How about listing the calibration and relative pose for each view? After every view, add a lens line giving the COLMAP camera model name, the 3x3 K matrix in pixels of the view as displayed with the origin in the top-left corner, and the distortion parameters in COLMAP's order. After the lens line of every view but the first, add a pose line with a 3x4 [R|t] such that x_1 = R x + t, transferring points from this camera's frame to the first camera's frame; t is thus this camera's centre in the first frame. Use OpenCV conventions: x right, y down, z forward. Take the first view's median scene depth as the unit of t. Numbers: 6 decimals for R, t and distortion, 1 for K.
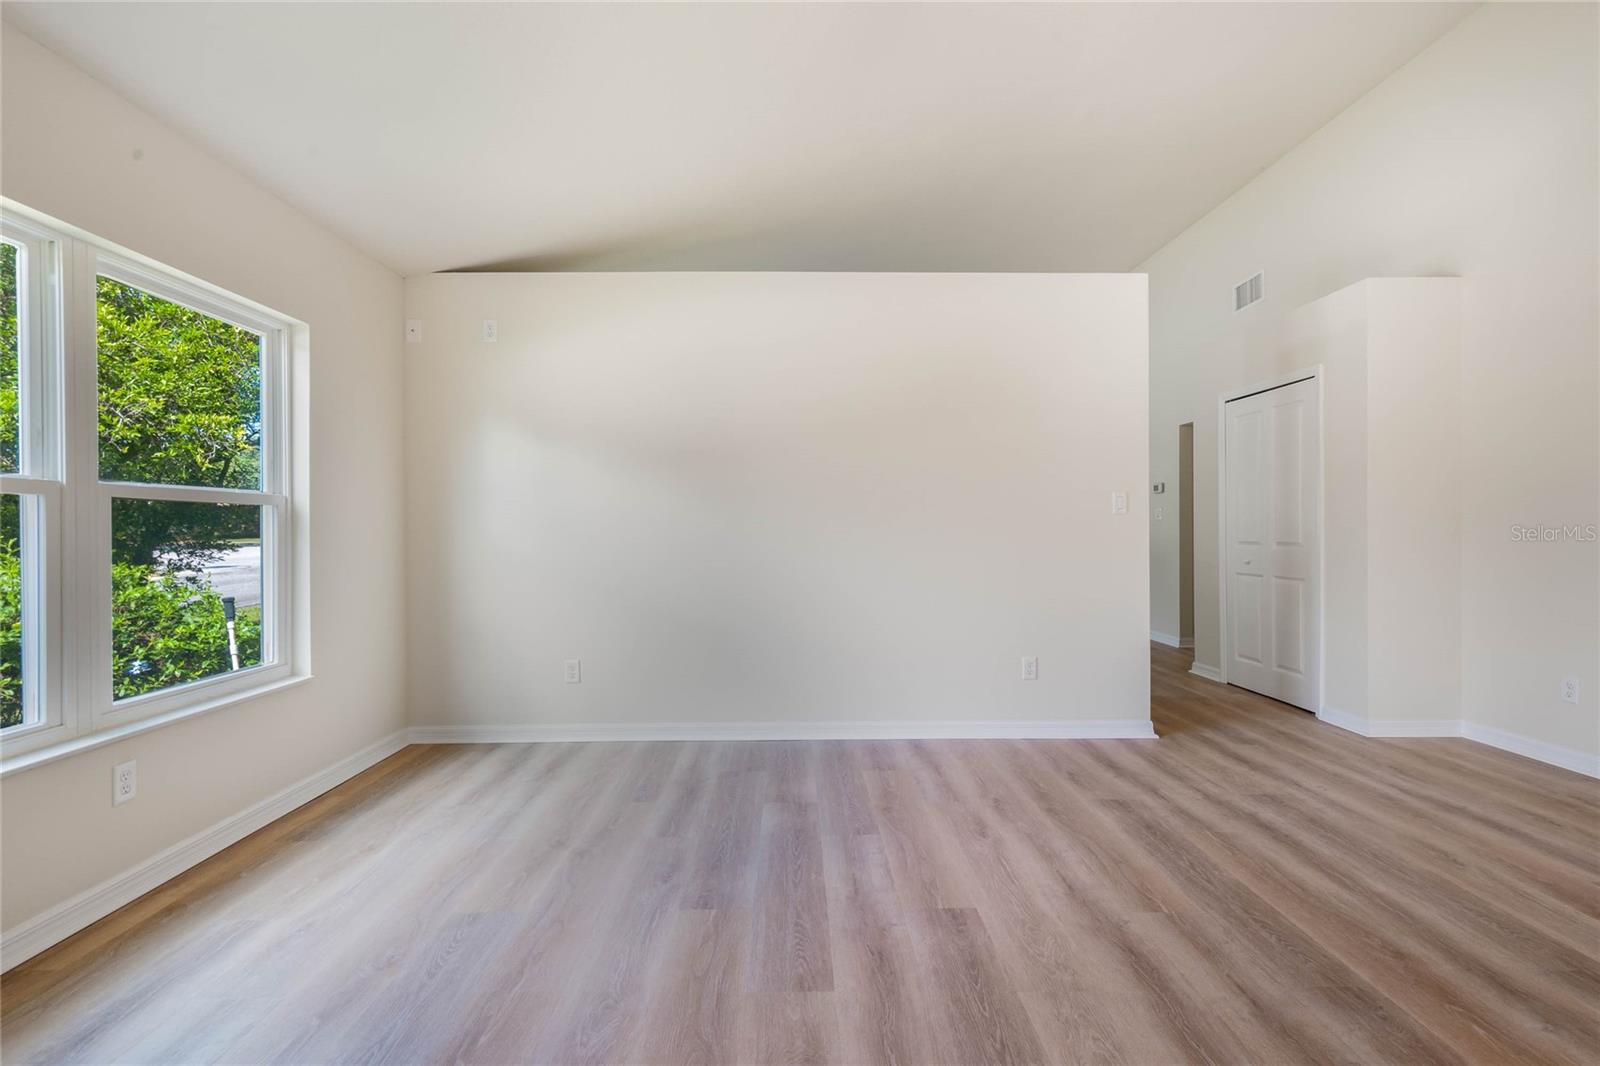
lens RADIAL K [[730.1, 0, 801.7], [0, 730.1, 536.1], [0, 0, 1]] dist [-0.004075, -0.000531]
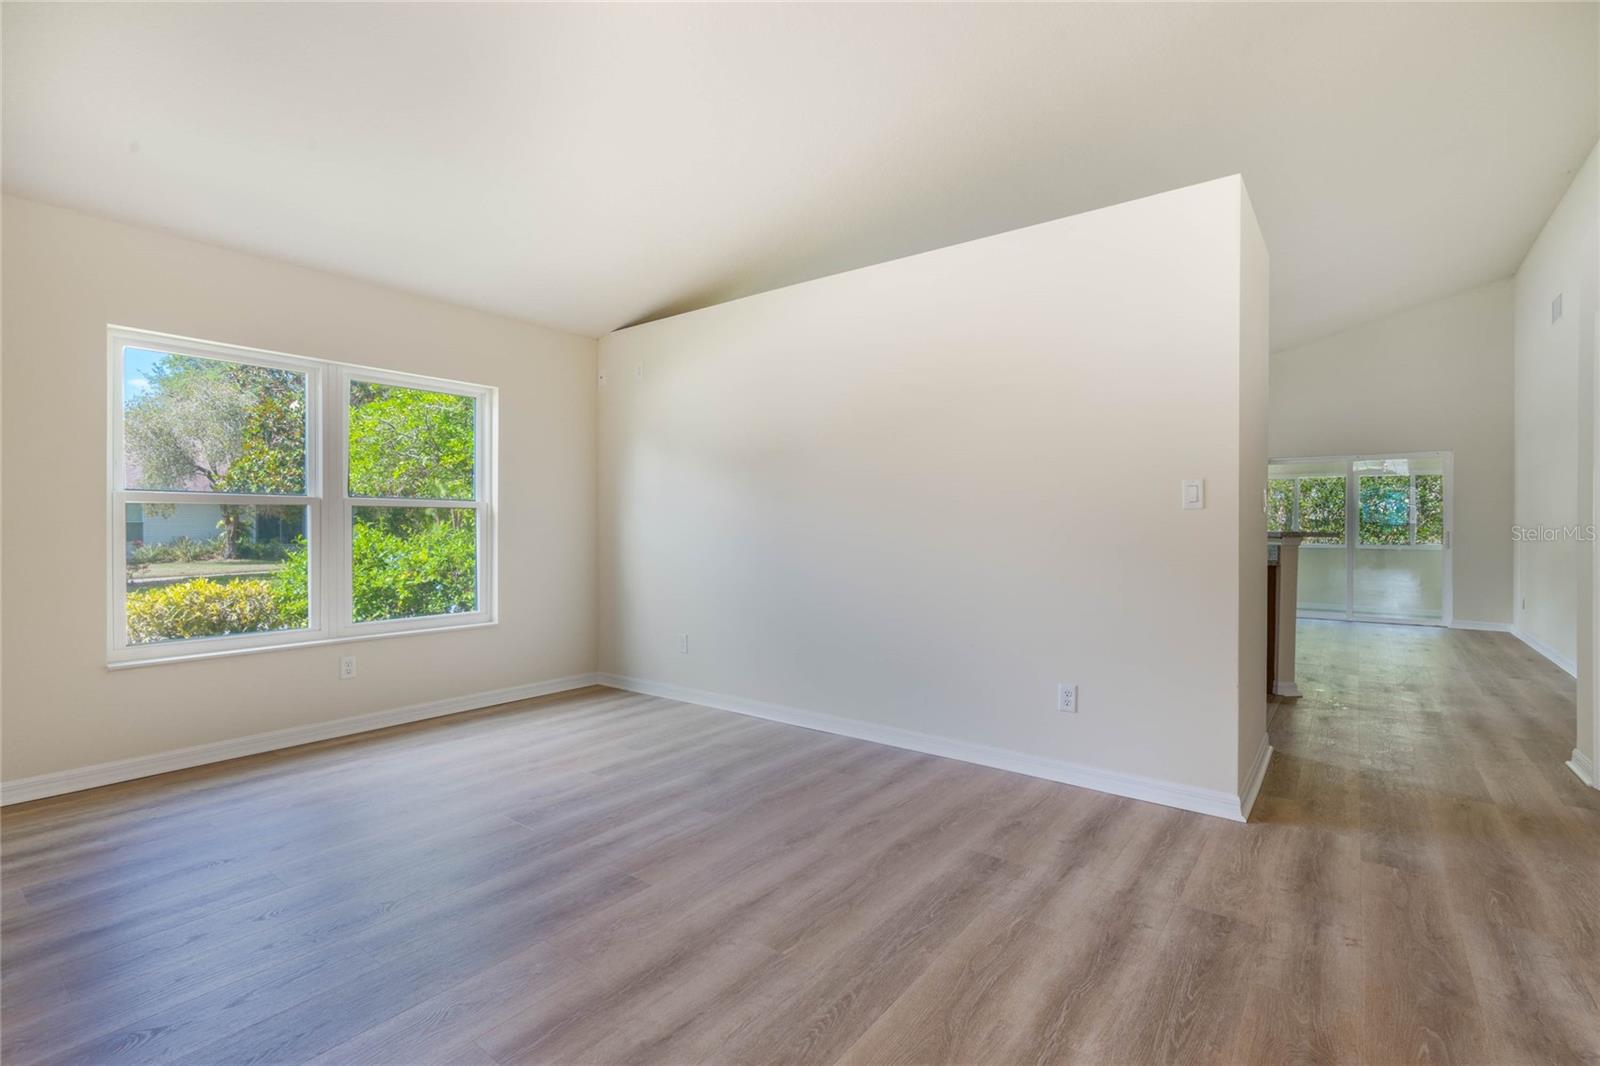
lens RADIAL K [[737.0, 0, 801.4], [0, 737.0, 529.4], [0, 0, 1]] dist [-0.001753, 0.000144]
pose [[0.783646, 0.008406, -0.621150, 0.729568], [-0.011449, 0.999934, -0.000912, -0.005150], [0.621102, 0.007826, 0.783691, 0.199586]]
